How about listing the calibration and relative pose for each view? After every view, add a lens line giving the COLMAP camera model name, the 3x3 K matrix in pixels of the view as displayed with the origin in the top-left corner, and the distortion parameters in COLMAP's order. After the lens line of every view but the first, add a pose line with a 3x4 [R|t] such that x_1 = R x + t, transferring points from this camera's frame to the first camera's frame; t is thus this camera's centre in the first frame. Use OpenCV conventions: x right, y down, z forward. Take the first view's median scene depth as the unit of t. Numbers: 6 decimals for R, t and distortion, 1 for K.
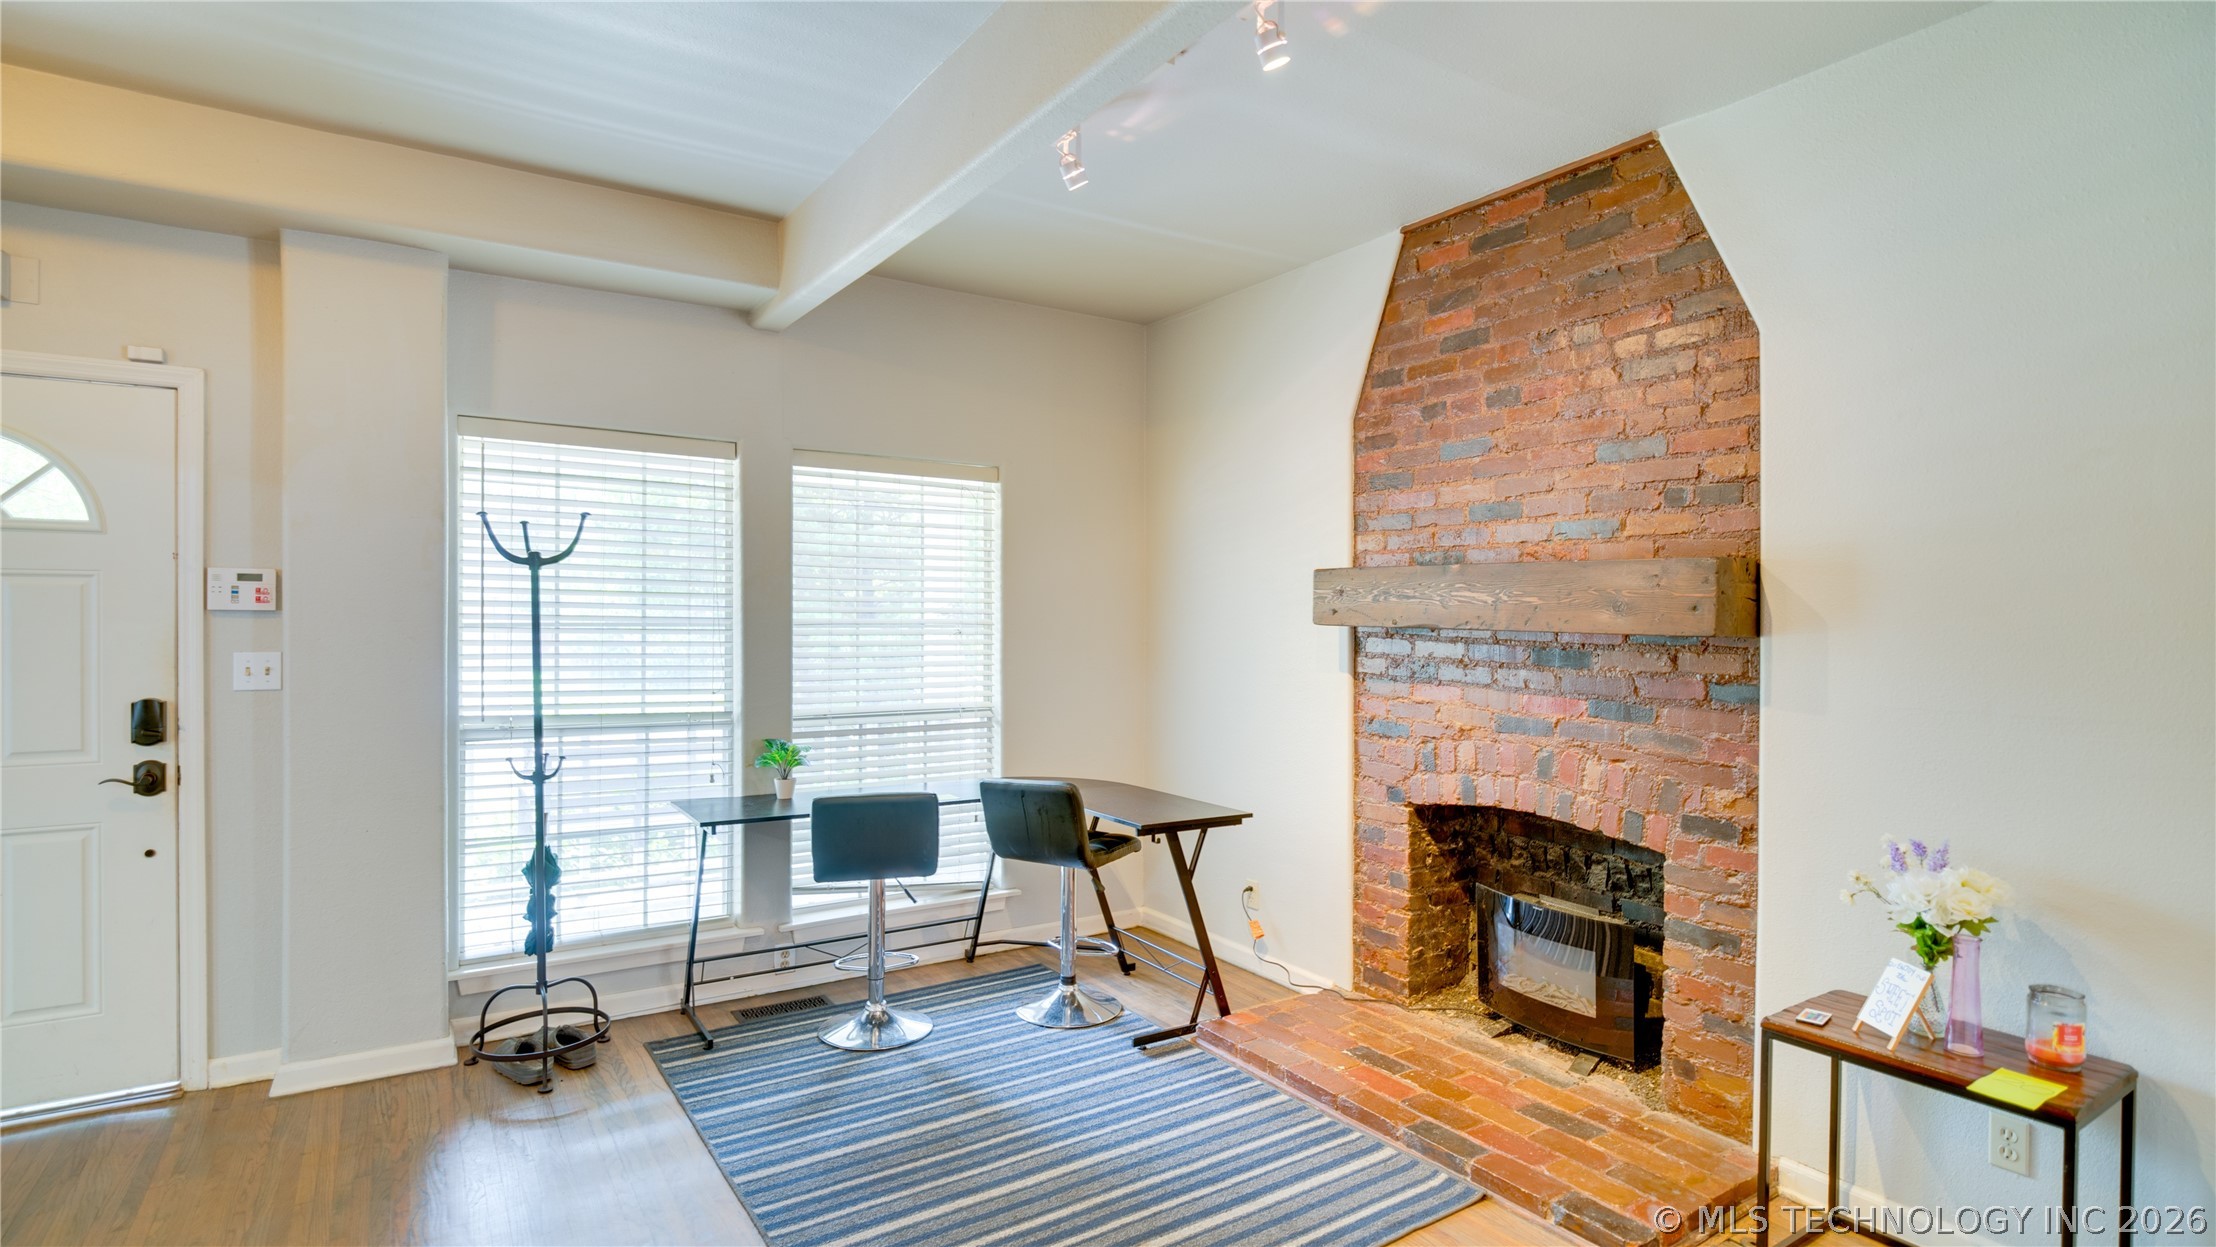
lens RADIAL K [[1083.9, 0, 1119.8], [0, 1083.9, 630.7], [0, 0, 1]] dist [-0.001370, -0.000251]
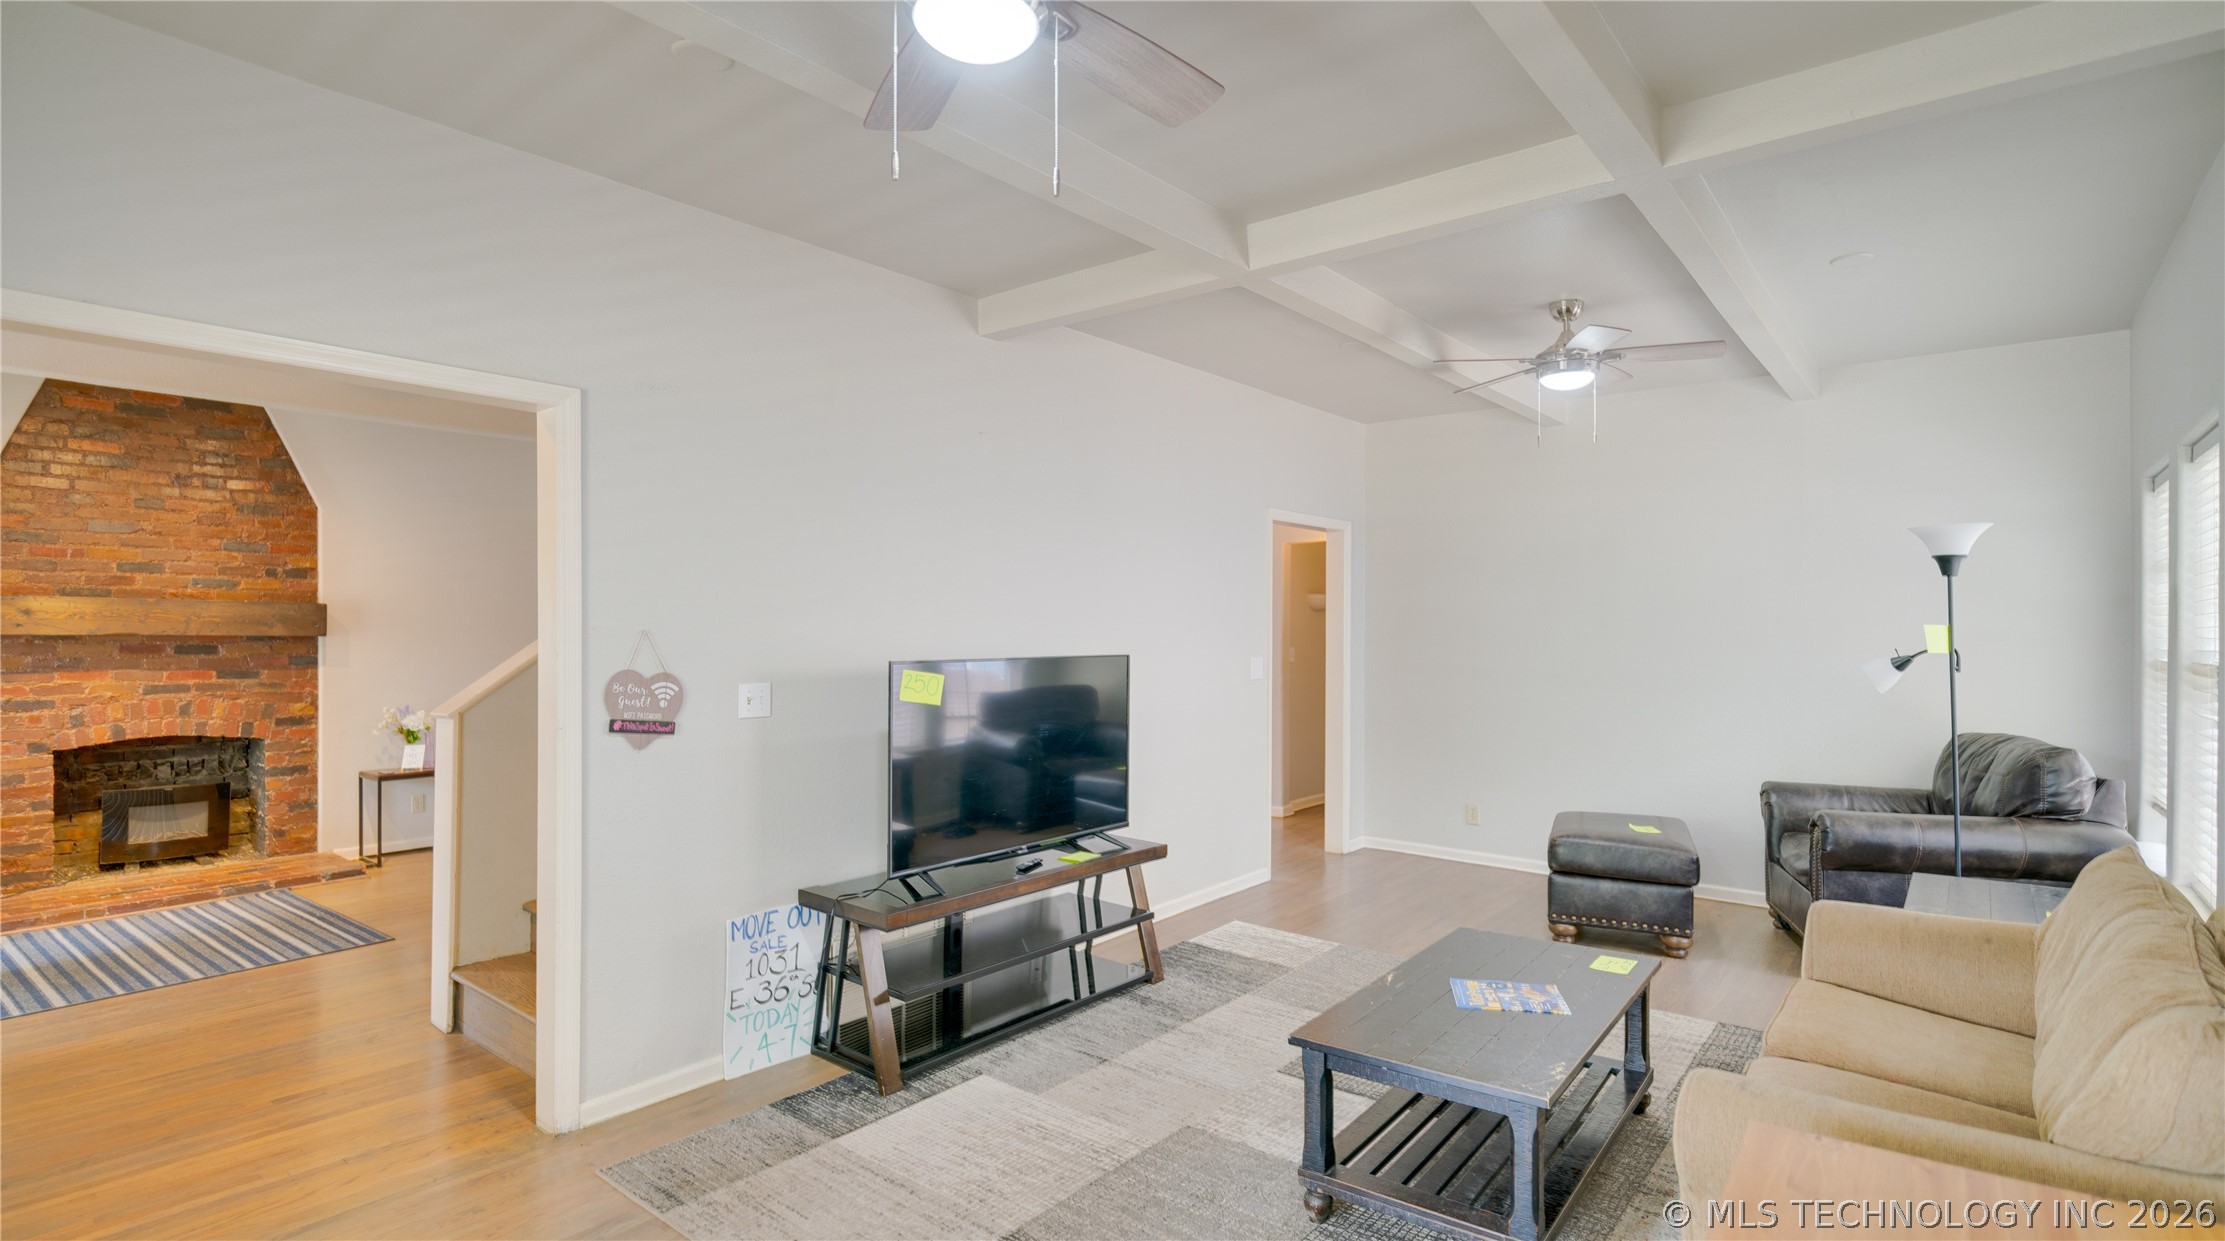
lens RADIAL K [[1073.1, 0, 1098.6], [0, 1073.1, 626.8], [0, 0, 1]] dist [-0.003019, 0.000202]
pose [[-0.300269, -0.010349, 0.953799, -1.881681], [0.006639, 0.999894, 0.012939, -0.029121], [-0.953832, 0.010218, -0.300168, 0.058180]]
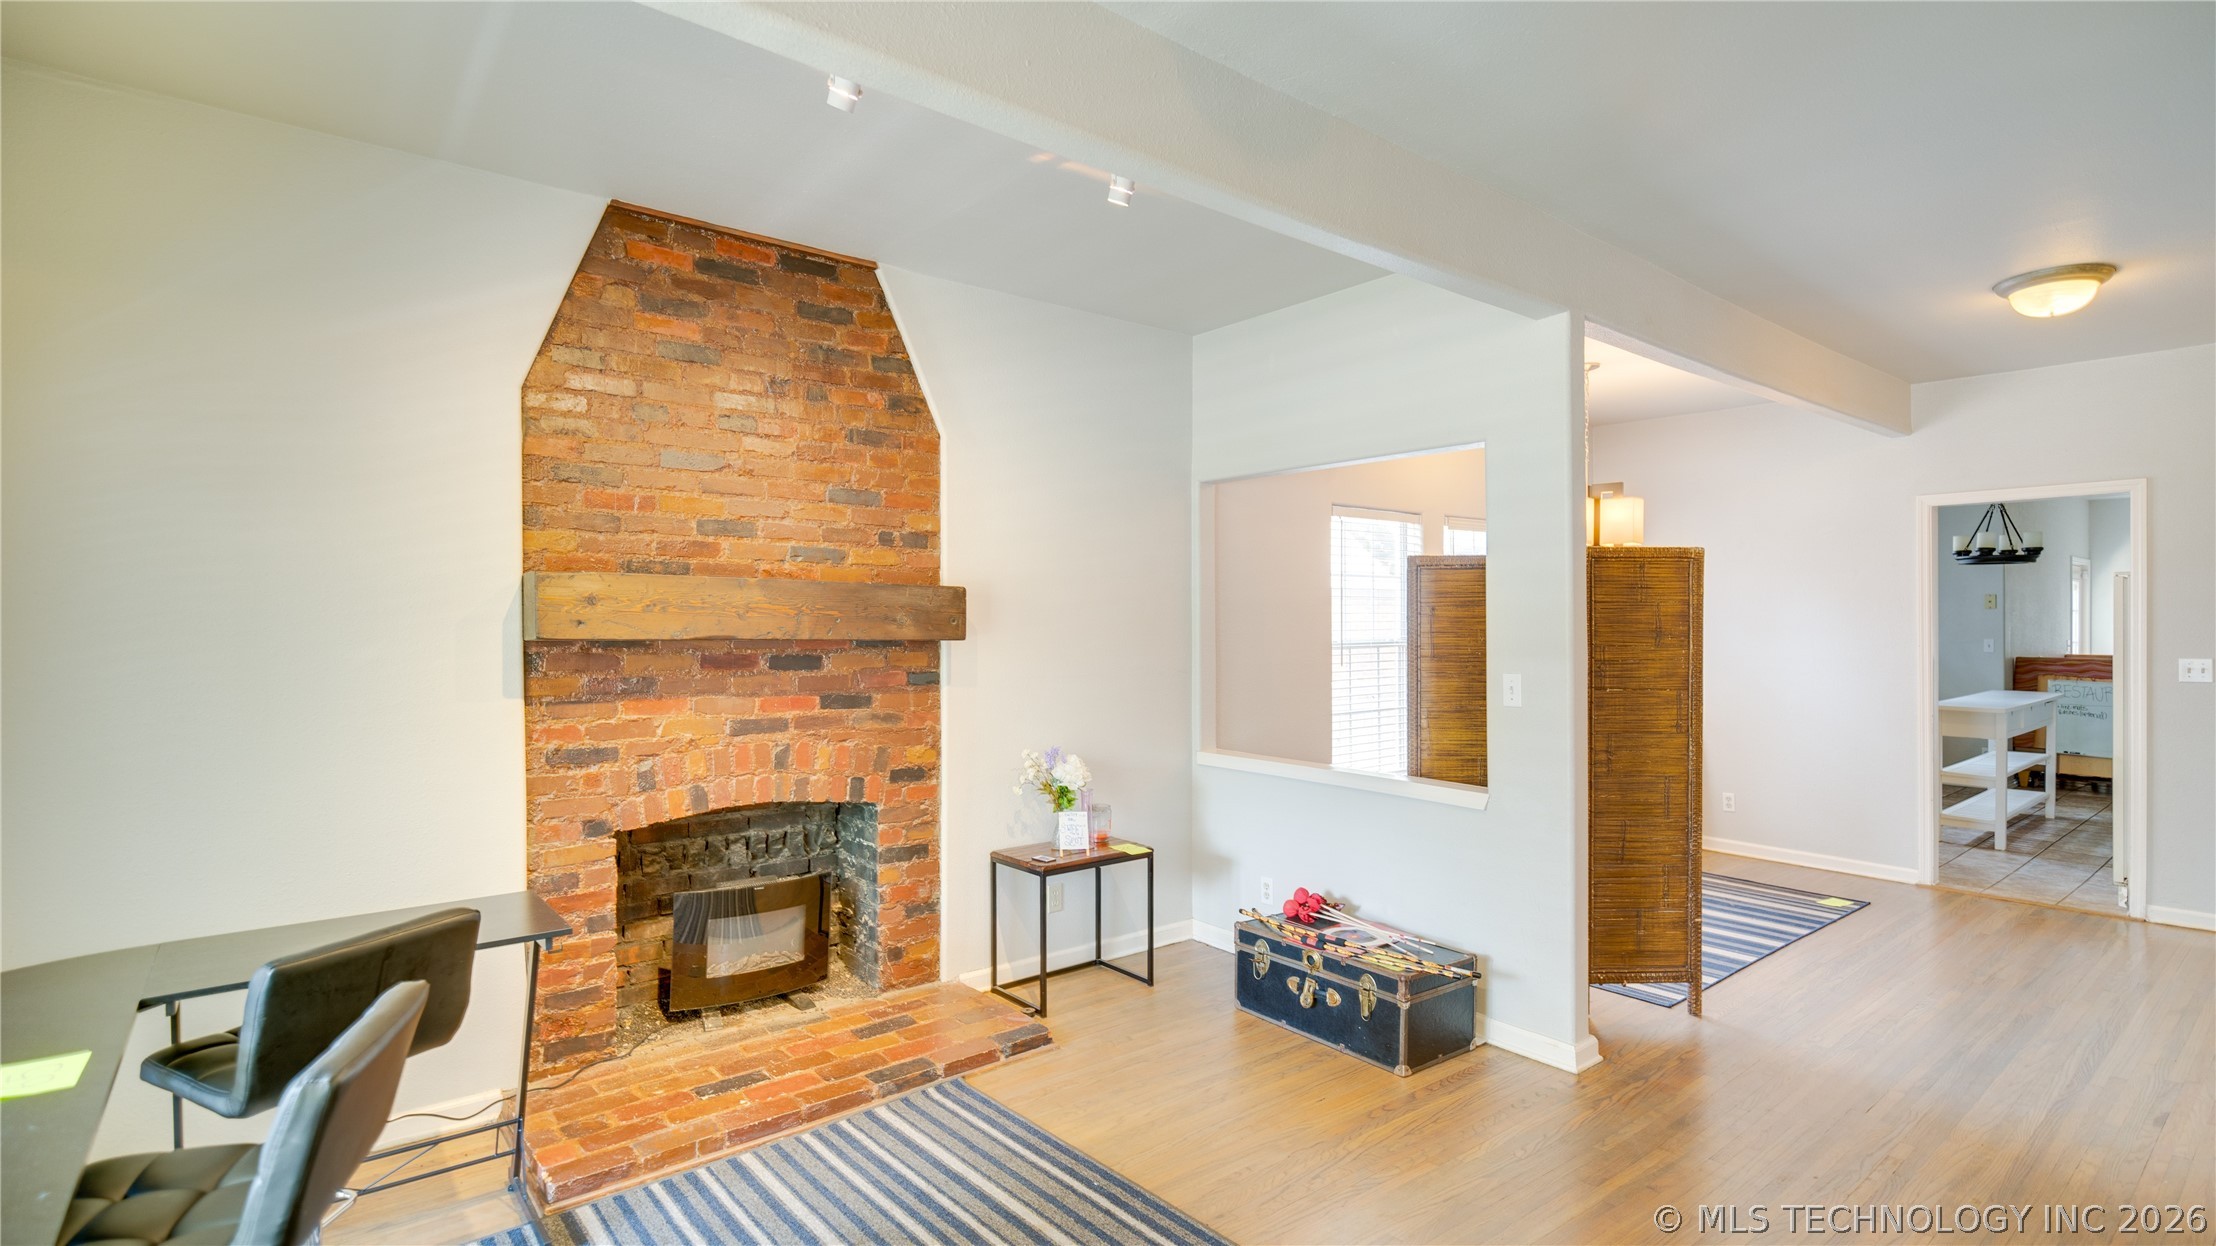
lens RADIAL K [[1053.3, 0, 1108.0], [0, 1053.3, 623.0], [0, 0, 1]] dist [0.000209, -0.000435]
pose [[-0.099625, -0.008395, 0.994990, -0.769672], [0.011618, 0.999886, 0.009600, -0.024479], [-0.994957, 0.012516, -0.099517, 0.789830]]
